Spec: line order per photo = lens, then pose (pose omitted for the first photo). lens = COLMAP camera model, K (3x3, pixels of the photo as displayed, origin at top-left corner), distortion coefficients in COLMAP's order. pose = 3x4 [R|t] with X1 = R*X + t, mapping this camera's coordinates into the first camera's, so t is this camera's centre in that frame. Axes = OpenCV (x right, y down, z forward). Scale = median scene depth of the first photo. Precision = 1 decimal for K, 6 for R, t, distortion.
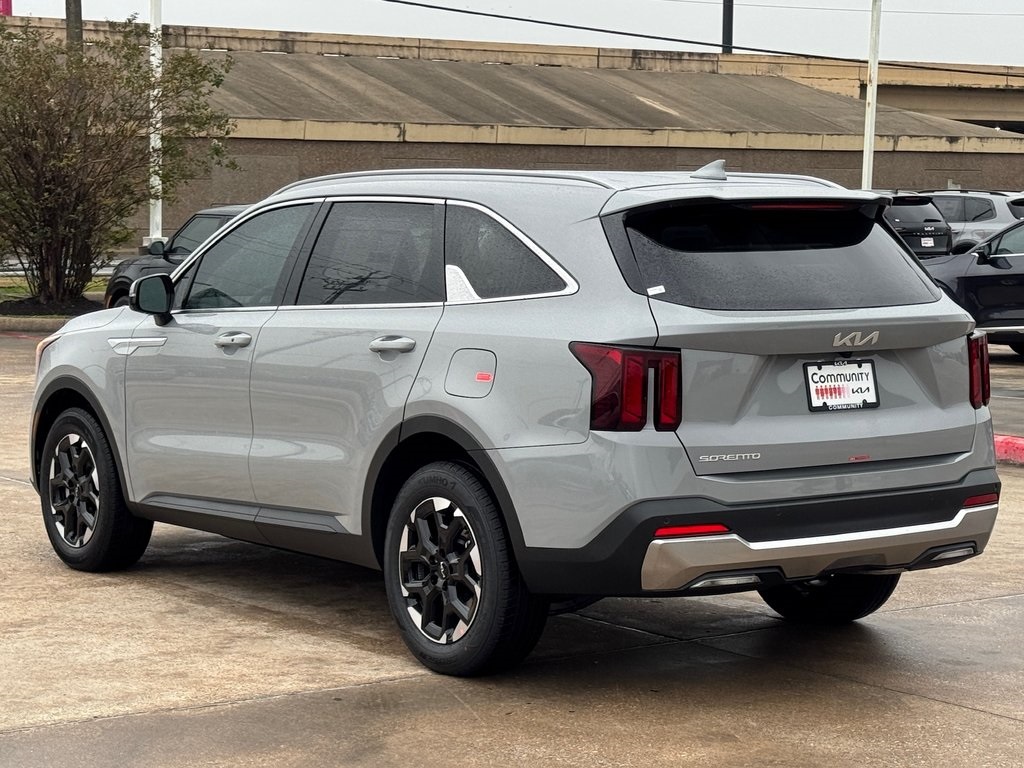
lens RADIAL K [[2303.1, 0, 513.6], [0, 2303.1, 384.2], [0, 0, 1]] dist [0.278821, 0.000000]
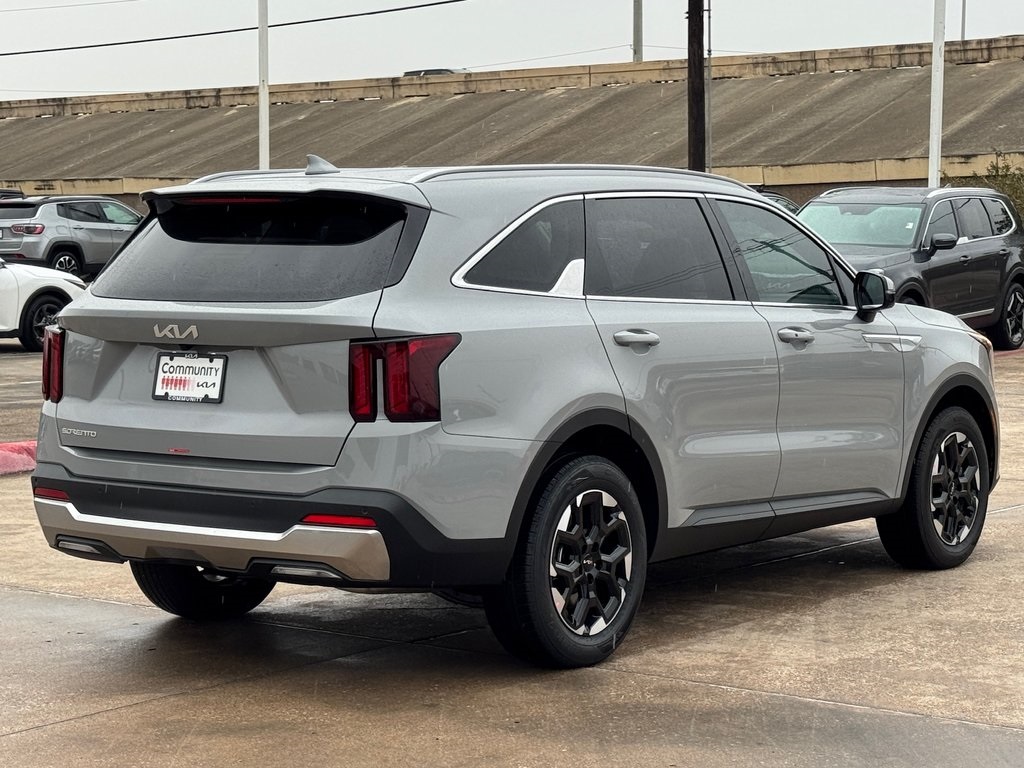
lens RADIAL K [[2303.1, 0, 513.4], [0, 2303.1, 383.7], [0, 0, 1]] dist [0.278821, 0.000000]
pose [[0.263828, 0.064289, -0.962425, 1.144677], [-0.064770, 0.996705, 0.048823, -0.055101], [0.962393, 0.049455, 0.267123, 0.863191]]
